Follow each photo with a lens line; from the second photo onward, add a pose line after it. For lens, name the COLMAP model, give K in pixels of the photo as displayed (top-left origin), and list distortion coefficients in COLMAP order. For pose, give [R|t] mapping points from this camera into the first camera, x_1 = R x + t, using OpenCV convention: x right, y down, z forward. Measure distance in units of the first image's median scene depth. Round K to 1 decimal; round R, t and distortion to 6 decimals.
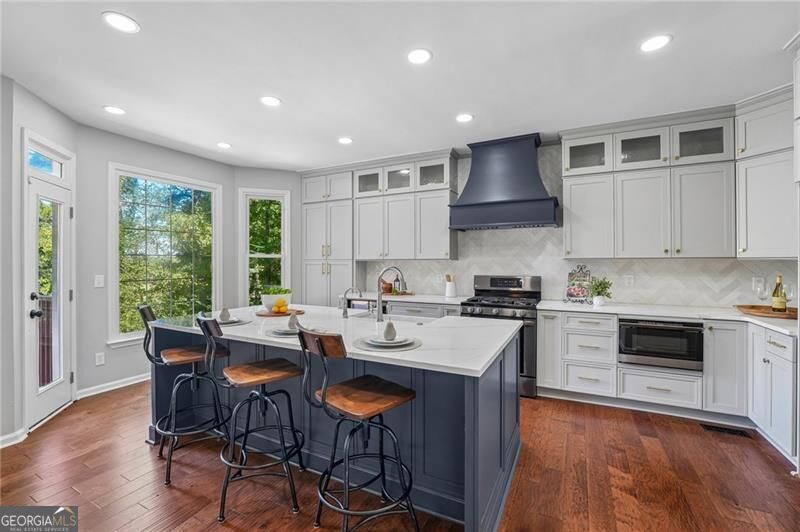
lens RADIAL K [[342.6, 0, 394.6], [0, 342.6, 260.8], [0, 0, 1]] dist [-0.017631, -0.000736]
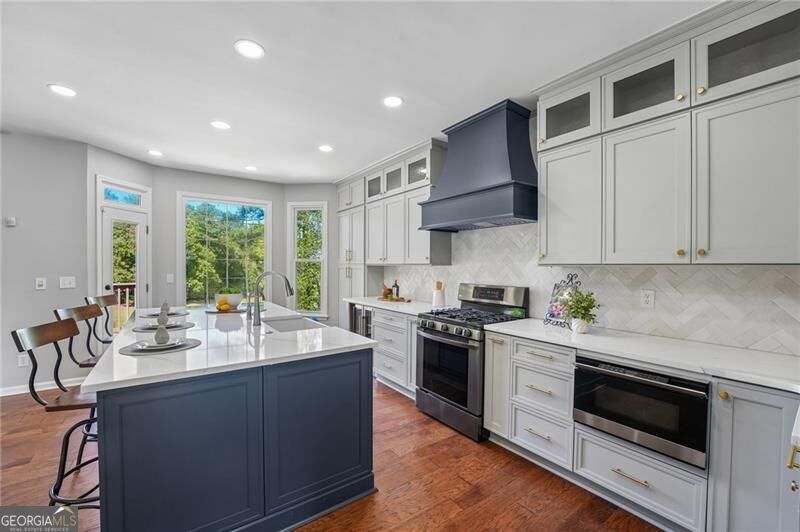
lens RADIAL K [[323.5, 0, 404.8], [0, 323.5, 269.1], [0, 0, 1]] dist [-0.020988, -0.000103]
pose [[0.894840, 0.012971, -0.446199, 0.558314], [-0.007489, 0.999873, 0.014047, -0.003998], [0.446325, -0.009228, 0.894823, 0.257454]]
